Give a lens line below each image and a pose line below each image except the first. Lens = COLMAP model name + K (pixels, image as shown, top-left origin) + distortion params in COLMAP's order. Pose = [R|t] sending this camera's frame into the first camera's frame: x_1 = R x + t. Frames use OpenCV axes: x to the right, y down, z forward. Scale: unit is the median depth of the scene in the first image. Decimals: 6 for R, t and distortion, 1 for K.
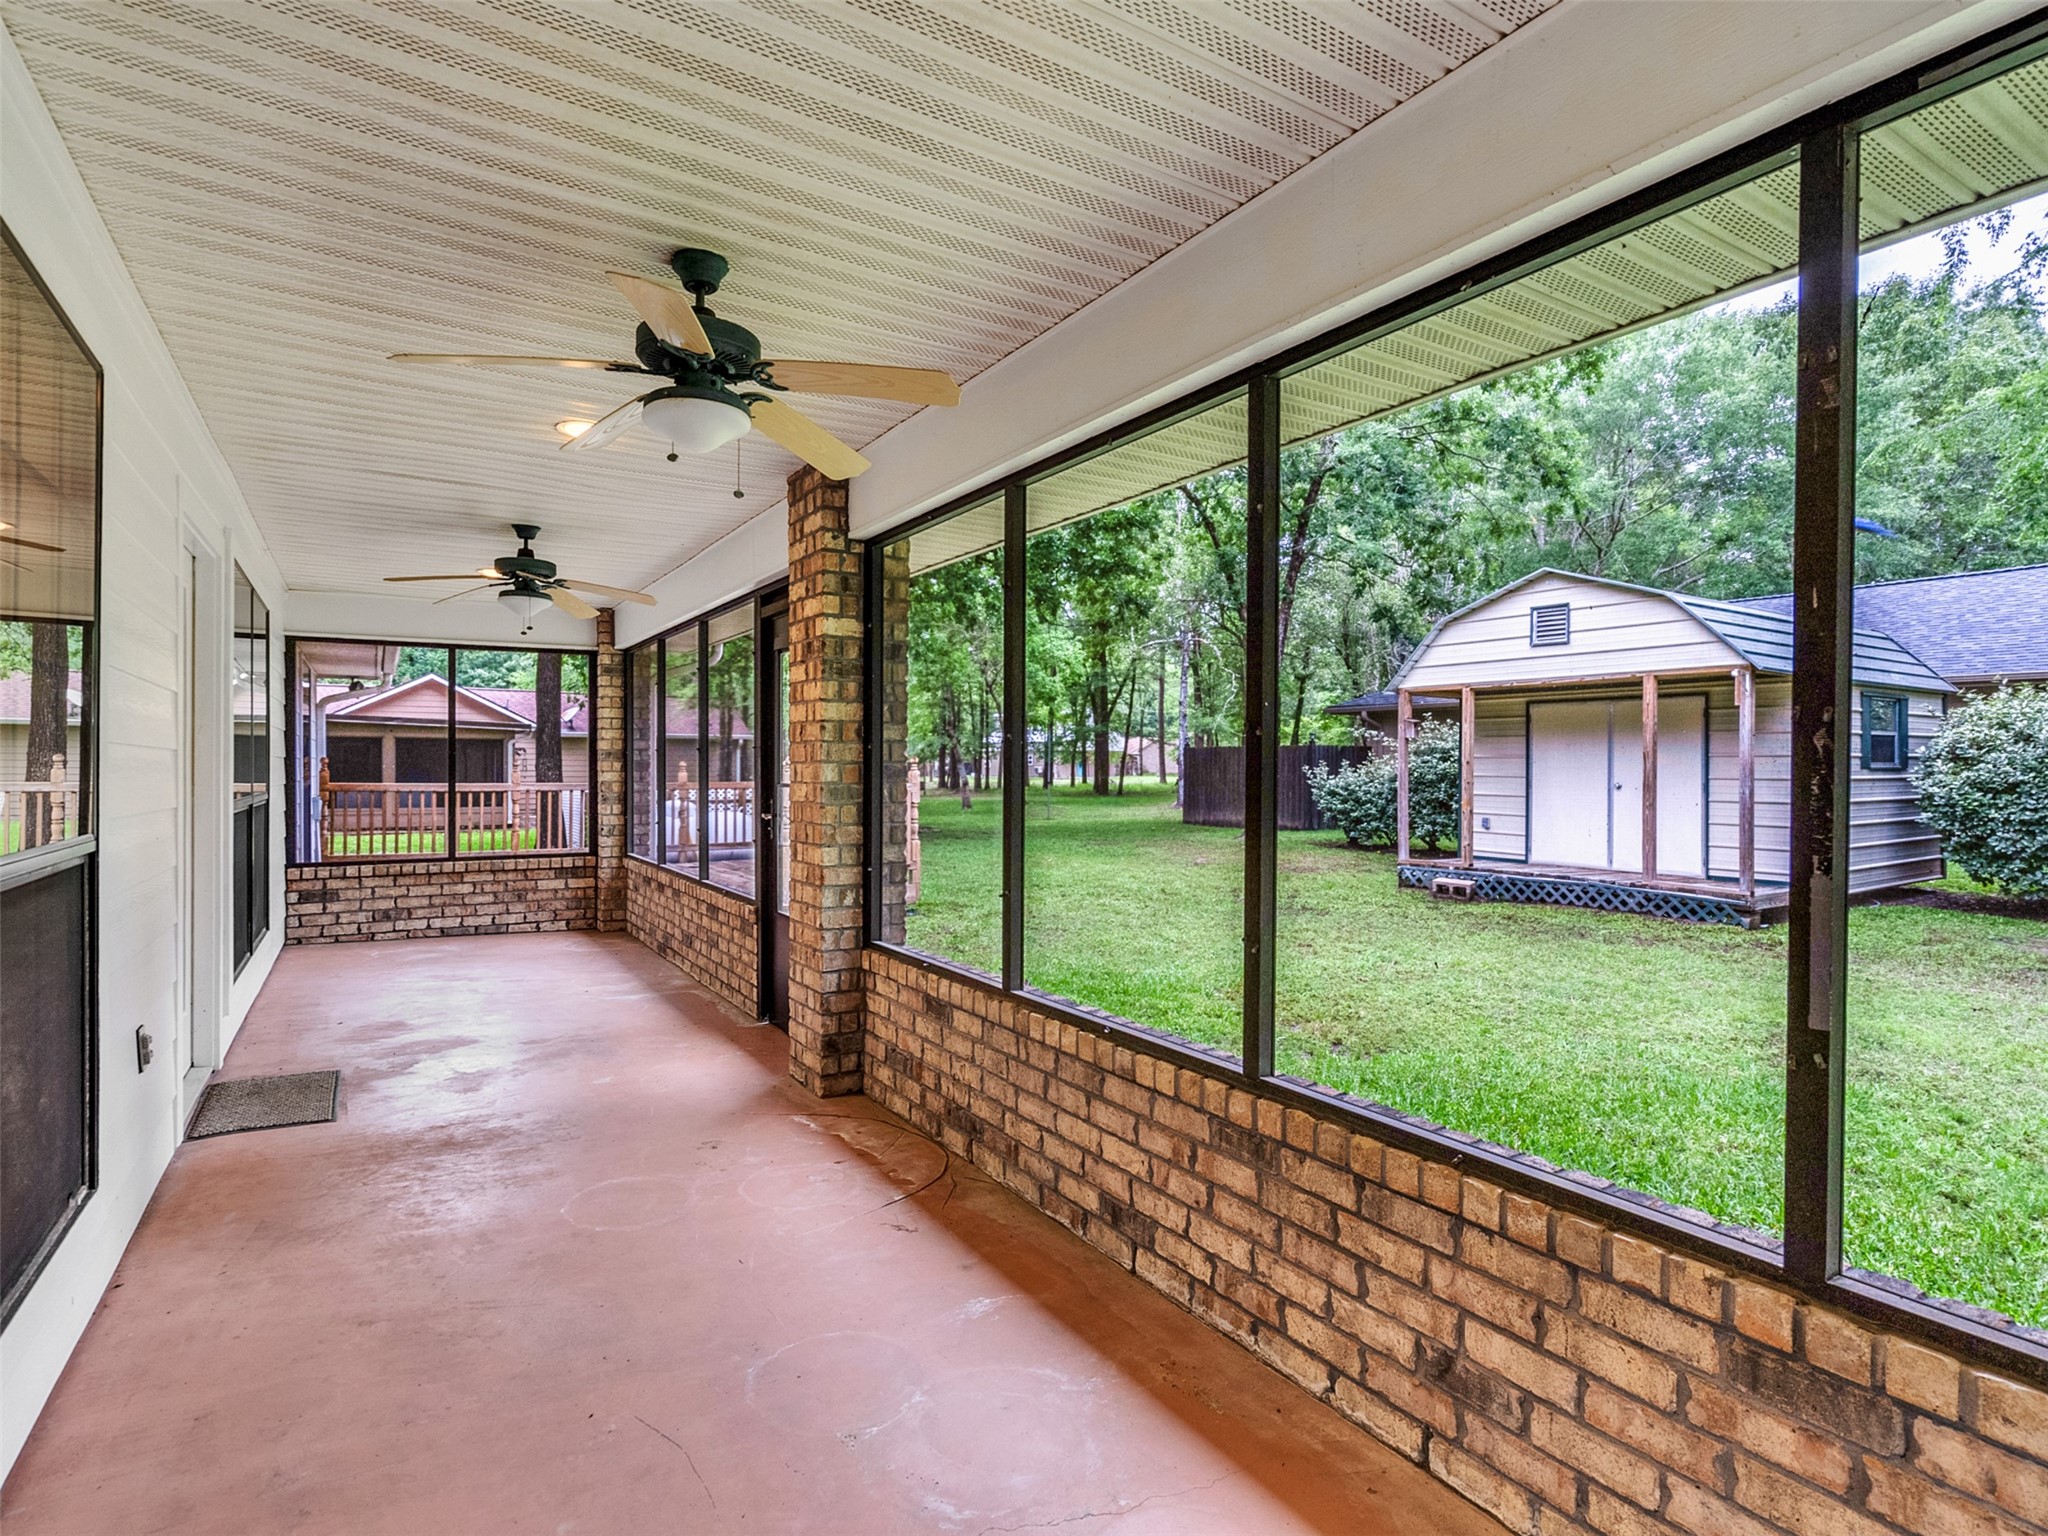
lens RADIAL K [[1046.9, 0, 1004.8], [0, 1046.9, 767.5], [0, 0, 1]] dist [-0.005875, 0.004122]
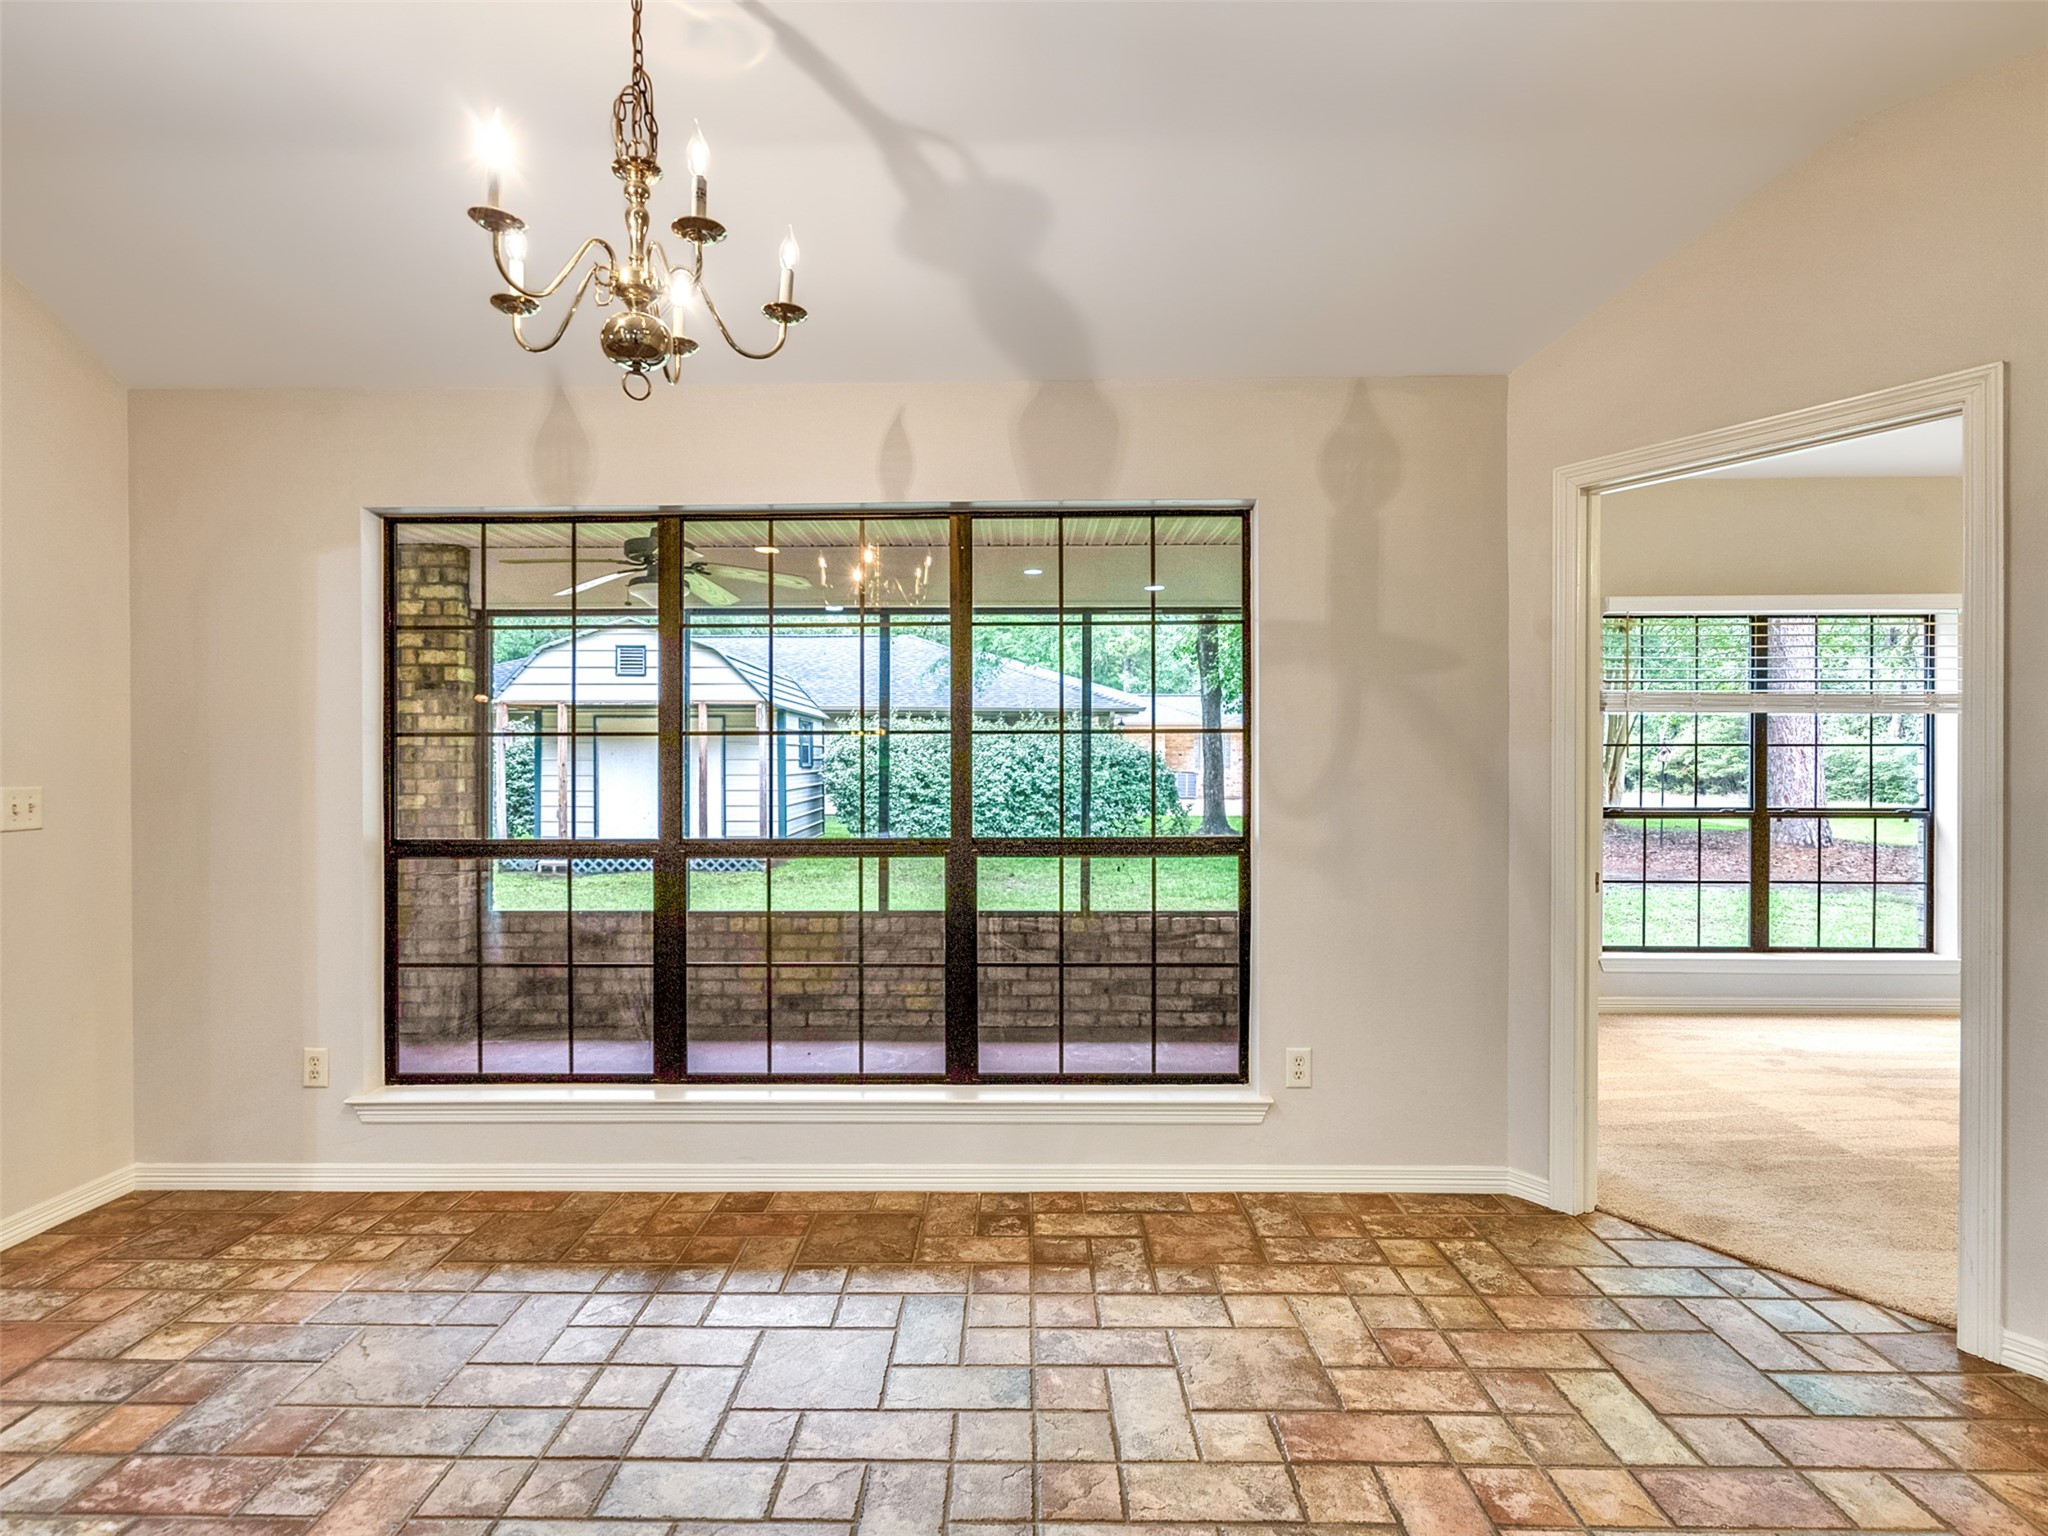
lens RADIAL K [[1046.9, 0, 1007.2], [0, 1046.9, 774.3], [0, 0, 1]] dist [-0.005875, 0.004122]
pose [[0.532425, -0.013336, 0.846372, -0.777052], [0.001876, 0.999892, 0.014576, -0.022750], [-0.846475, -0.006173, 0.532392, -0.236196]]
